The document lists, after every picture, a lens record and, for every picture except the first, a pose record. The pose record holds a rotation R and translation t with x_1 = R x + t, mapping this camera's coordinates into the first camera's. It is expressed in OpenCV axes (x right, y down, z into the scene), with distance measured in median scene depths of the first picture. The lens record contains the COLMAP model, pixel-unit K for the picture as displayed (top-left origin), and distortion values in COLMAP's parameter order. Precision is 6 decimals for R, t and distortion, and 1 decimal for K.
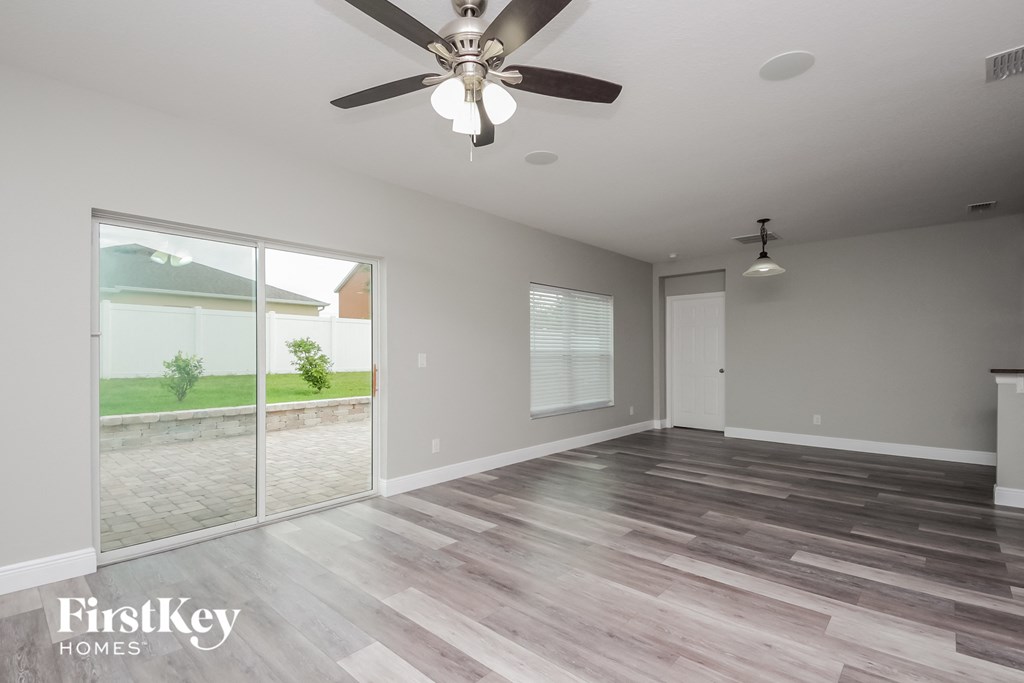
lens RADIAL K [[494.1, 0, 511.3], [0, 494.1, 347.8], [0, 0, 1]] dist [-0.004043, -0.000441]
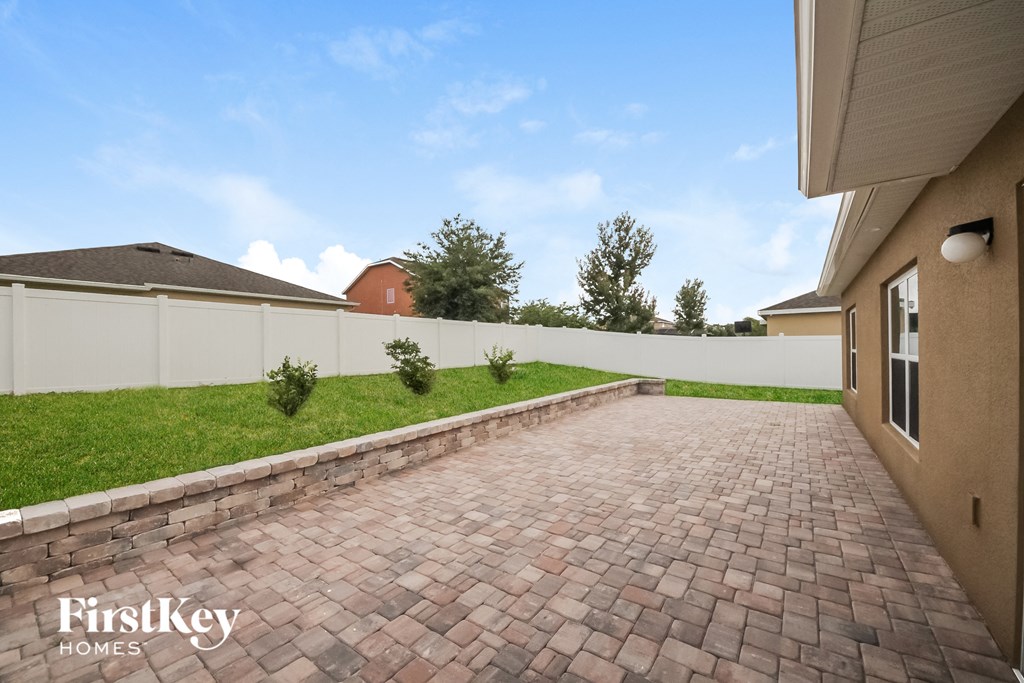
lens RADIAL K [[407.2, 0, 511.0], [0, 407.2, 343.1], [0, 0, 1]] dist [0.003267, 0.000050]
pose [[0.995140, -0.007881, 0.098155, -0.385302], [0.007698, 0.999968, 0.002248, -0.014561], [-0.098169, -0.001482, 0.995169, 0.312232]]
